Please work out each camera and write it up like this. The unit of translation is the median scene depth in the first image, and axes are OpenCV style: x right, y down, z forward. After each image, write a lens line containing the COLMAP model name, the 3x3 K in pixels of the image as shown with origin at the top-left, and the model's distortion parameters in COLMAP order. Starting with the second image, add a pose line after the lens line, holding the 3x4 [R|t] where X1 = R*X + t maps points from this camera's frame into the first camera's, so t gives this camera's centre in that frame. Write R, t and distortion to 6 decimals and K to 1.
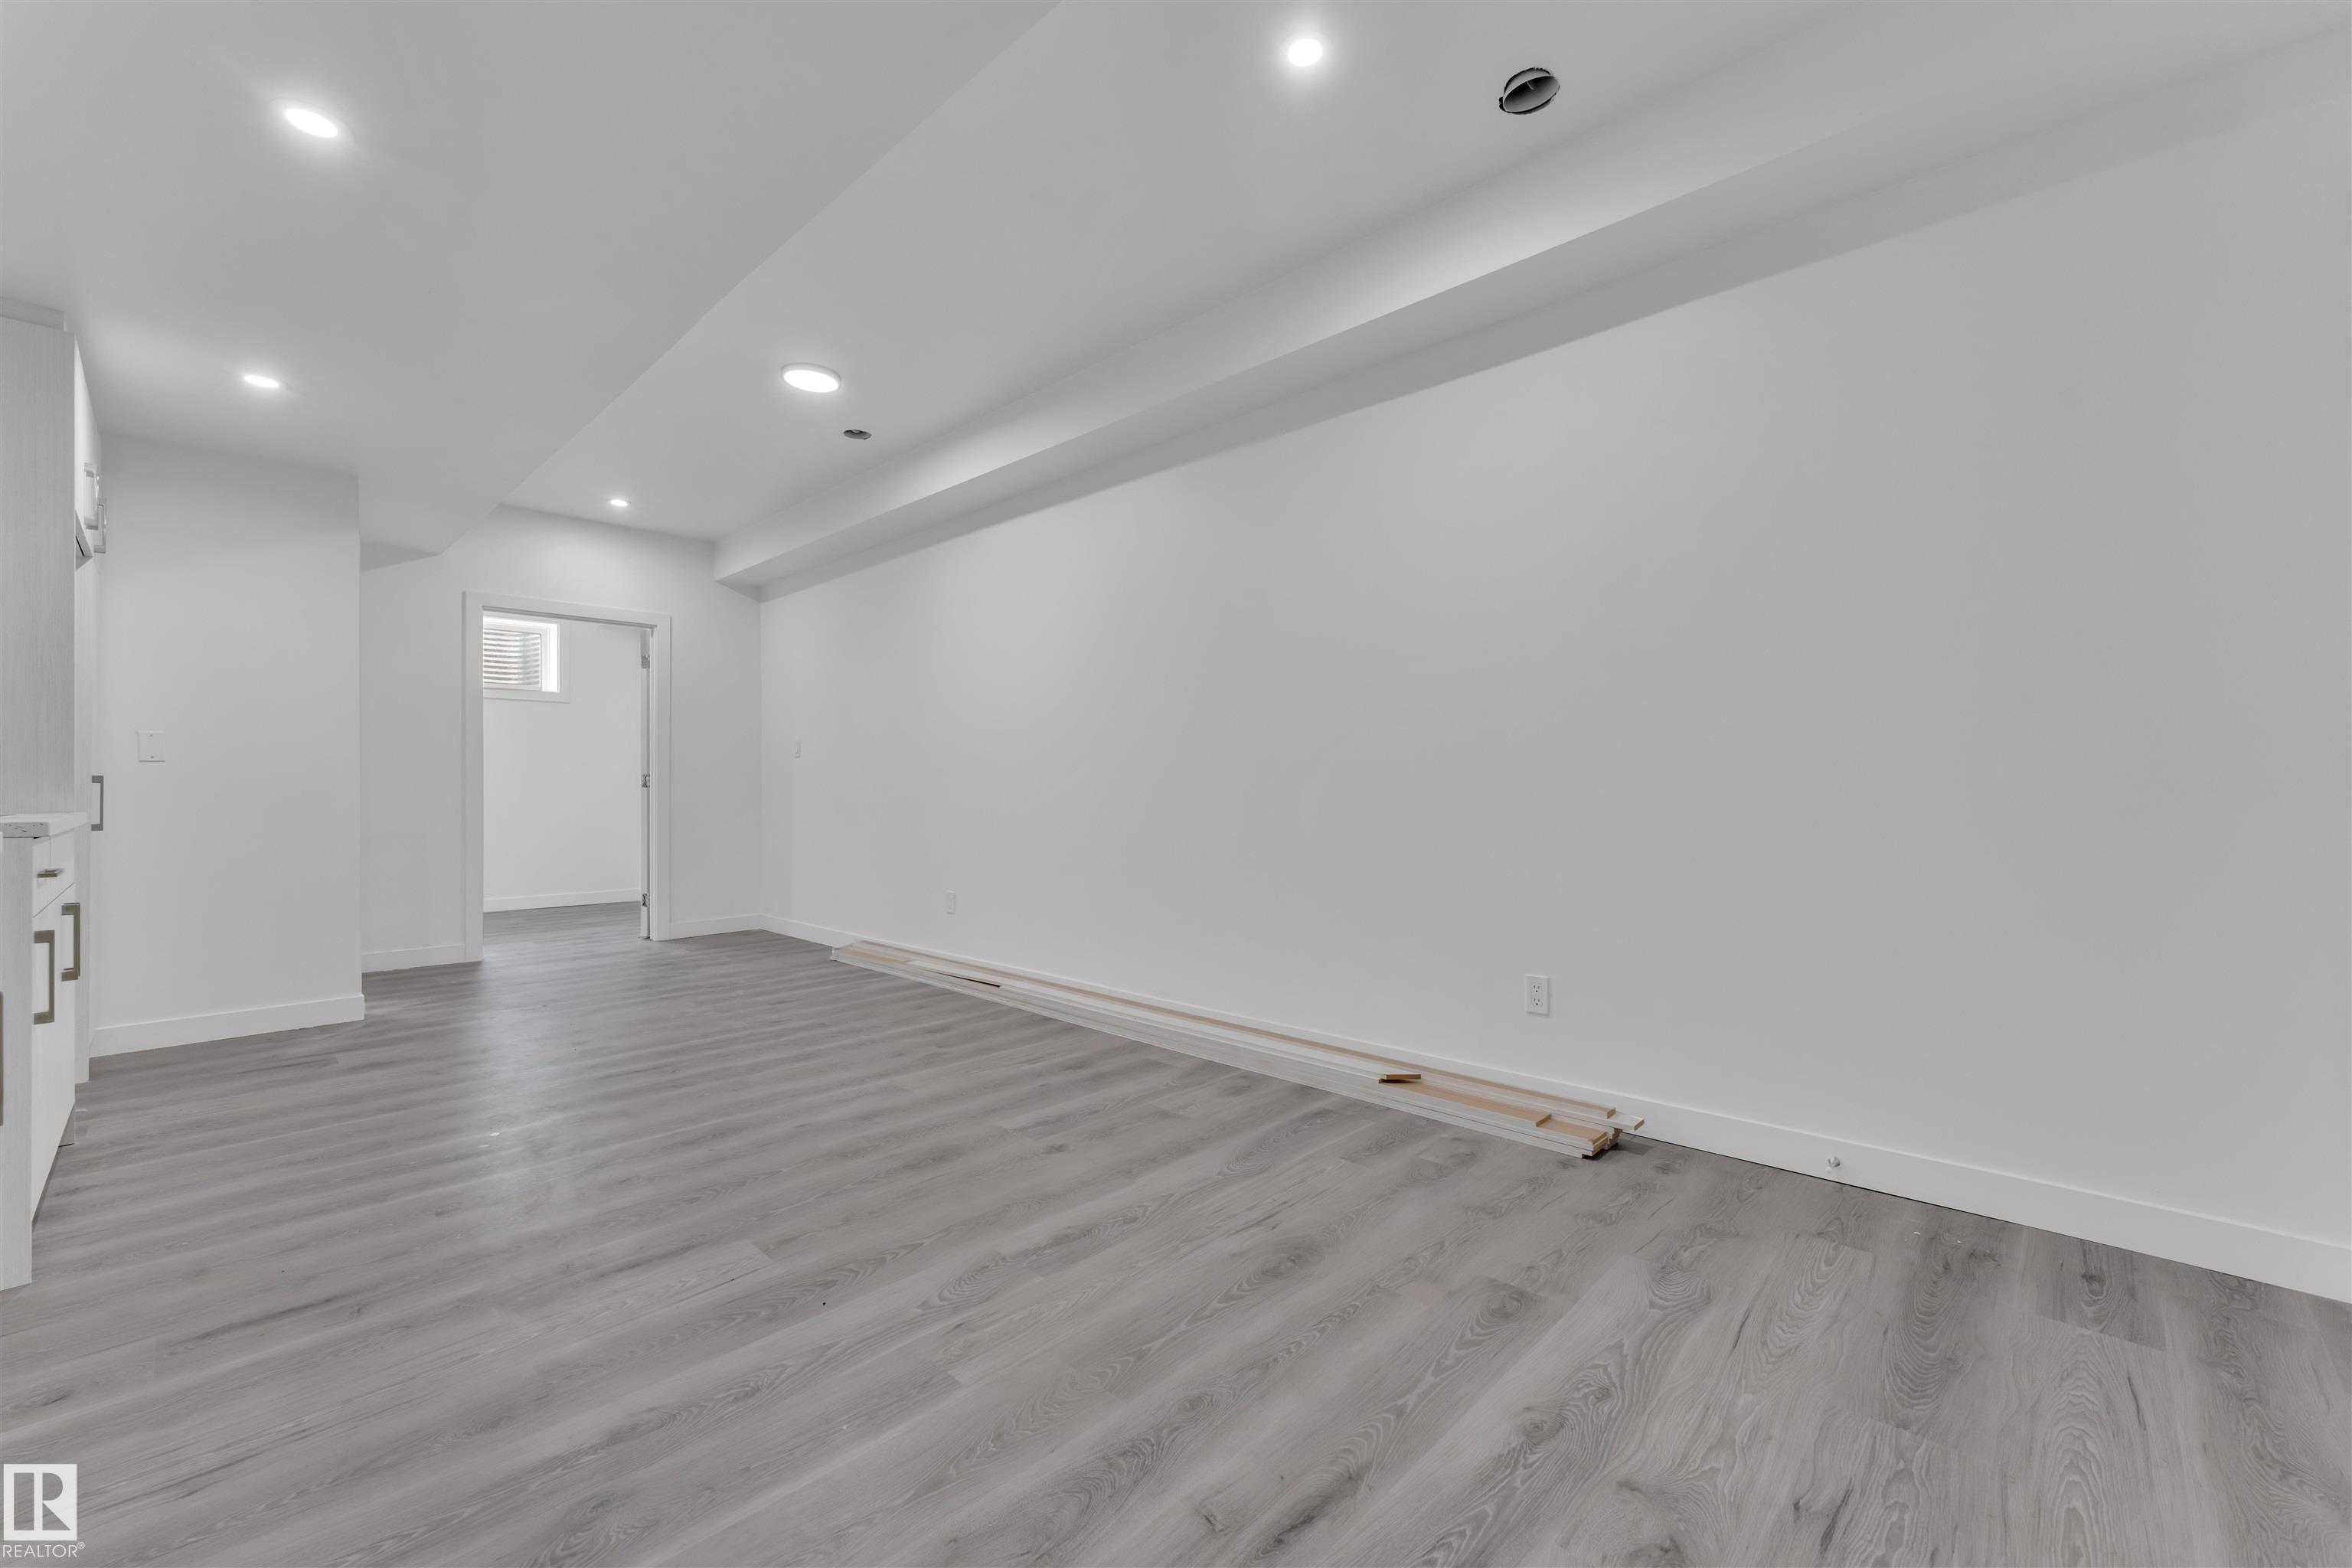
lens RADIAL K [[945.8, 0, 1166.4], [0, 945.8, 782.9], [0, 0, 1]] dist [0.001392, 0.000092]
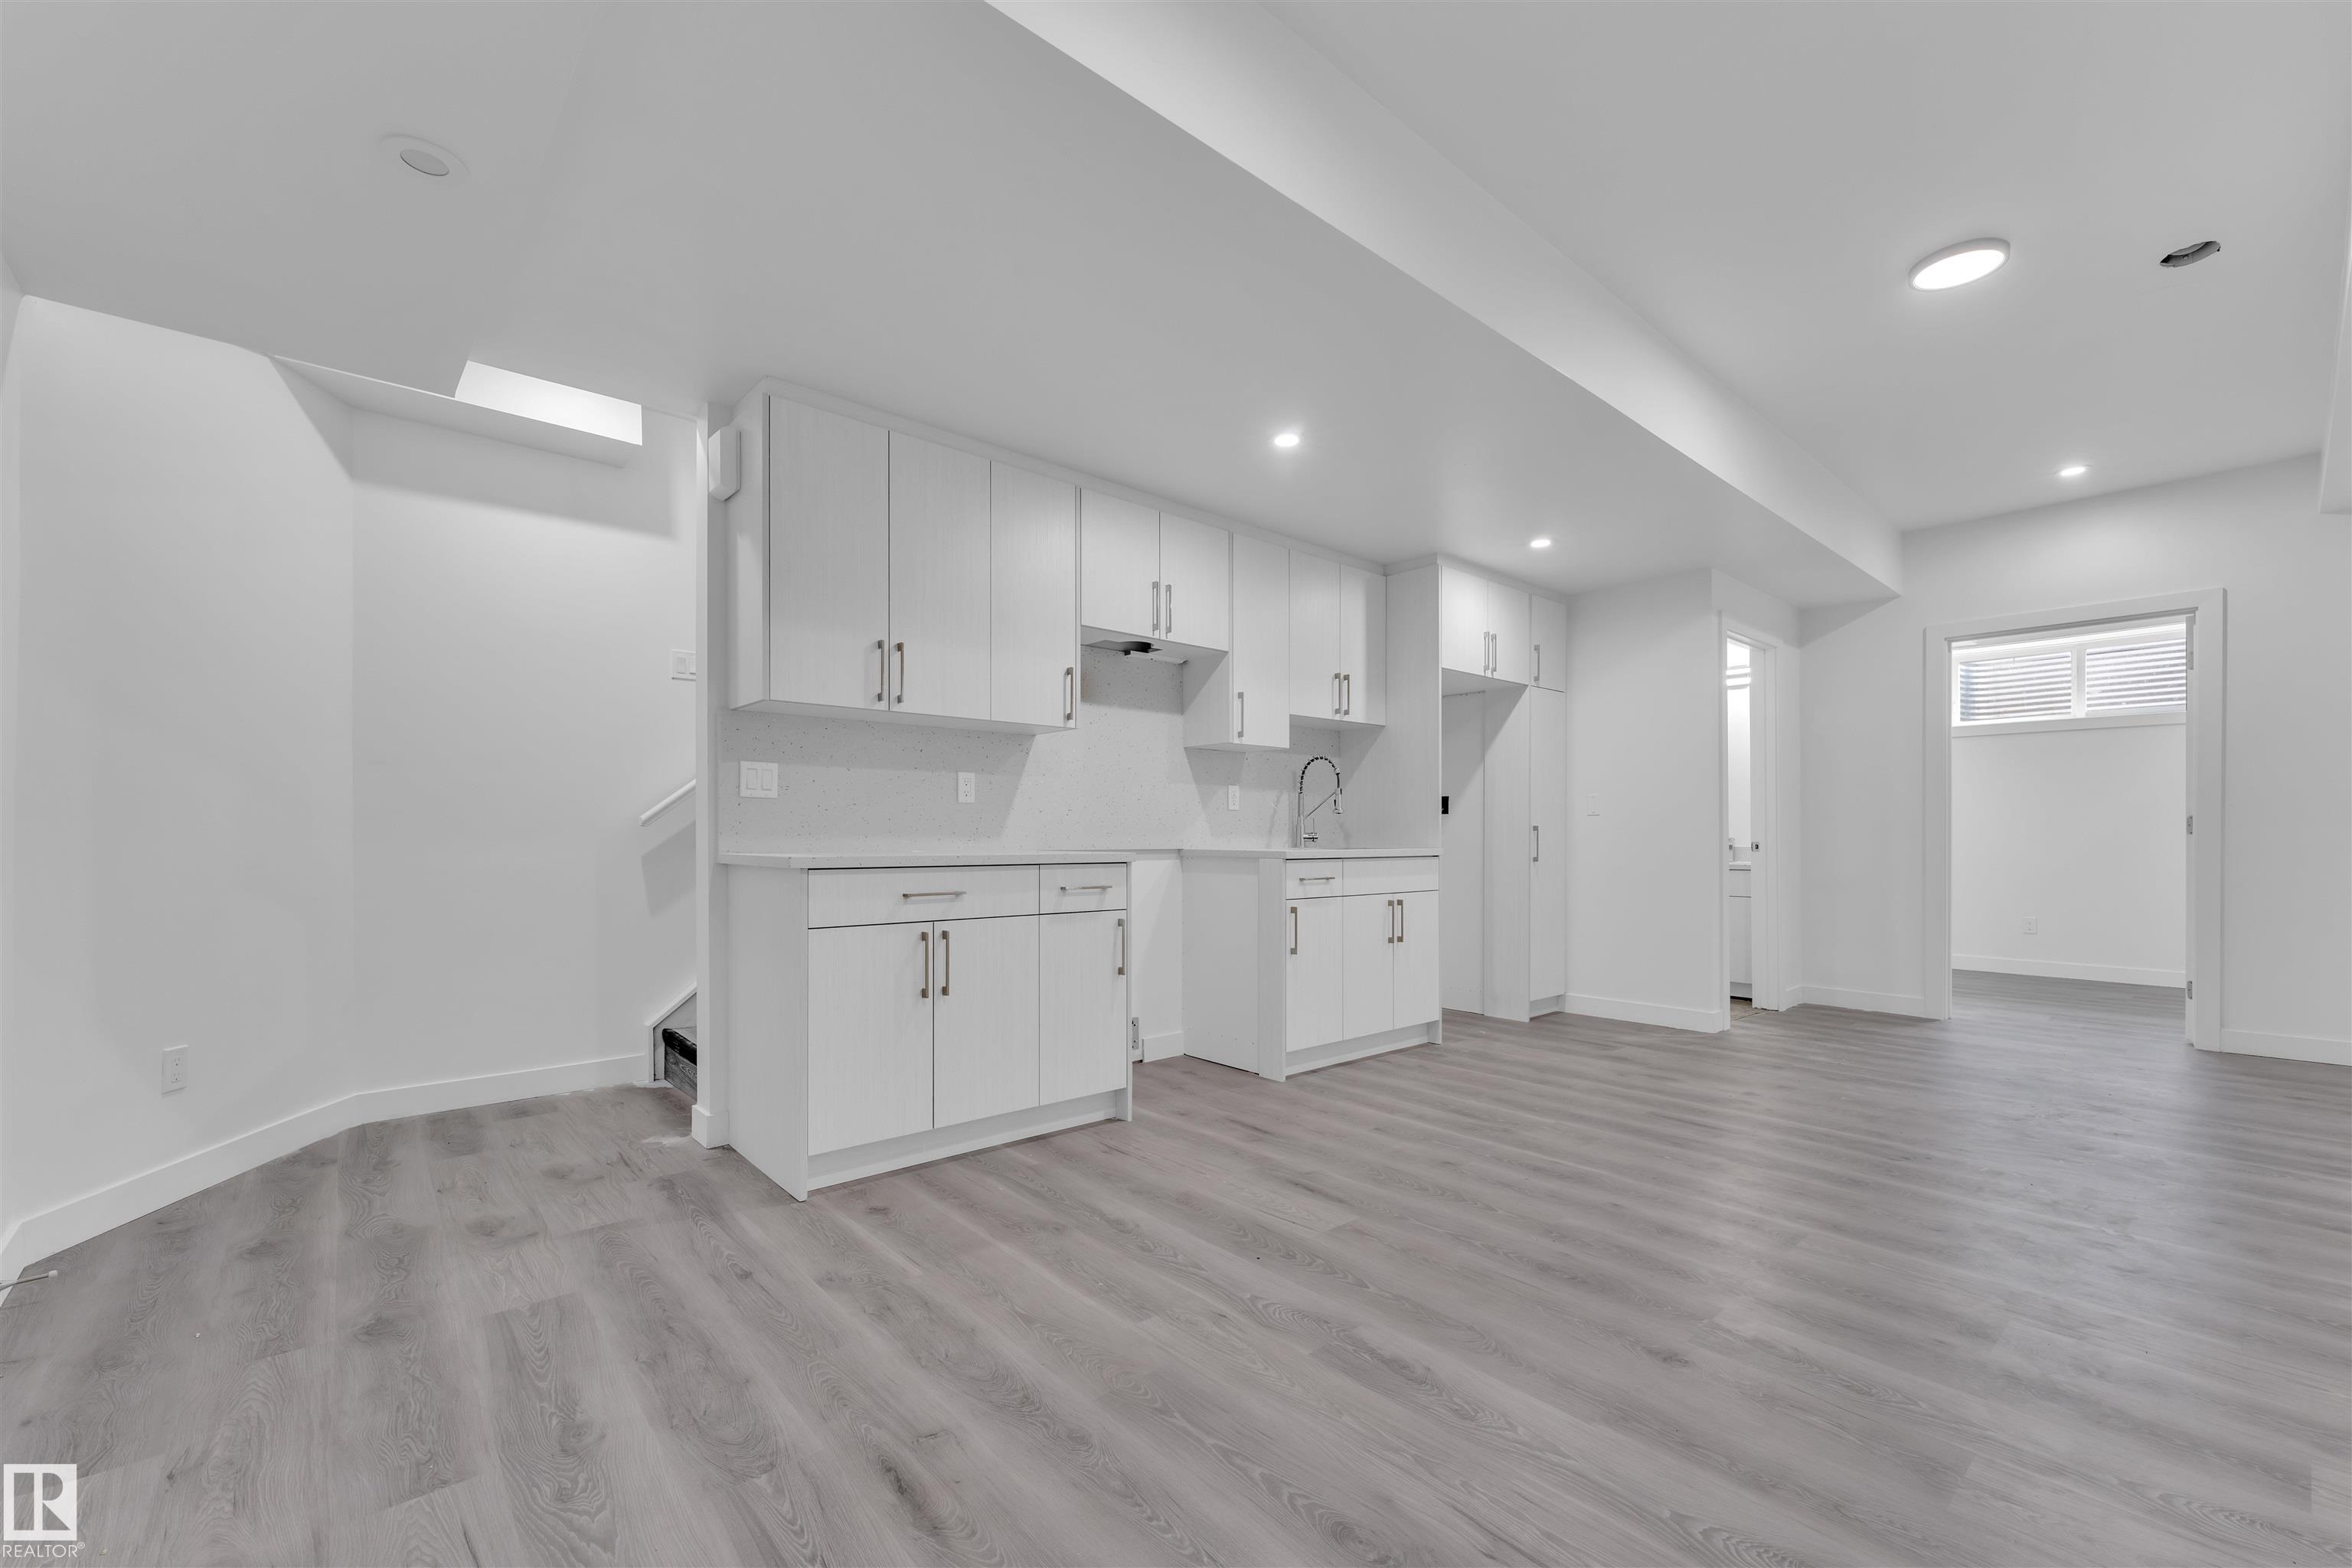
lens RADIAL K [[967.2, 0, 1168.8], [0, 967.2, 821.4], [0, 0, 1]] dist [0.002343, 0.000102]
pose [[-0.096906, -0.012899, -0.995210, 0.788724], [0.005234, 0.999896, -0.013469, 0.004782], [0.995280, -0.006514, -0.096828, 0.890813]]
